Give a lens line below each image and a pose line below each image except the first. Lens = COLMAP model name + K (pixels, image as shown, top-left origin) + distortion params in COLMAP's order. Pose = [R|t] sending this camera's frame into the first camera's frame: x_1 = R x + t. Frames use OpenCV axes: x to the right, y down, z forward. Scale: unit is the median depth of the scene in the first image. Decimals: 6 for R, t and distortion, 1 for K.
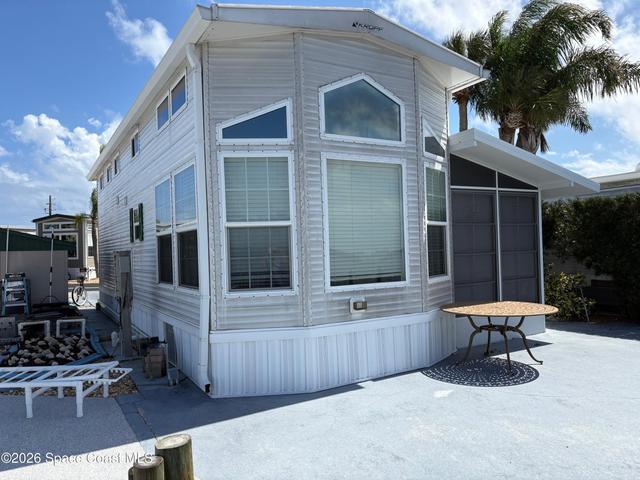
lens RADIAL K [[477.4, 0, 317.2], [0, 477.4, 245.4], [0, 0, 1]] dist [0.067540, -0.062574]
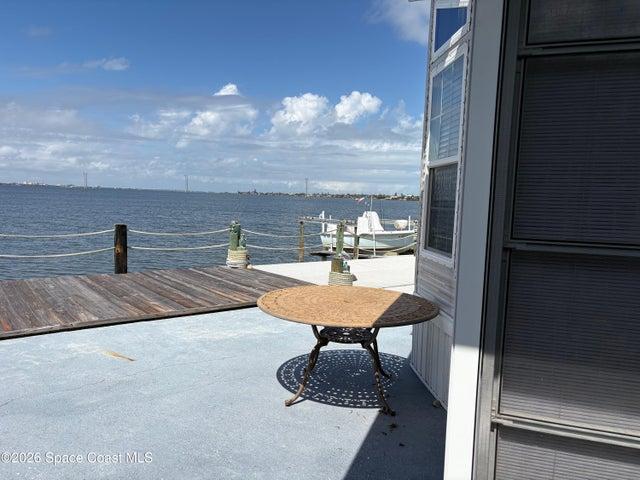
lens RADIAL K [[477.4, 0, 319.3], [0, 477.4, 240.9], [0, 0, 1]] dist [0.067540, -0.062574]
pose [[-0.762713, 0.071487, -0.642774, 0.838582], [0.001294, 0.994039, 0.109018, -0.012081], [0.646735, 0.082318, -0.758259, 1.536476]]
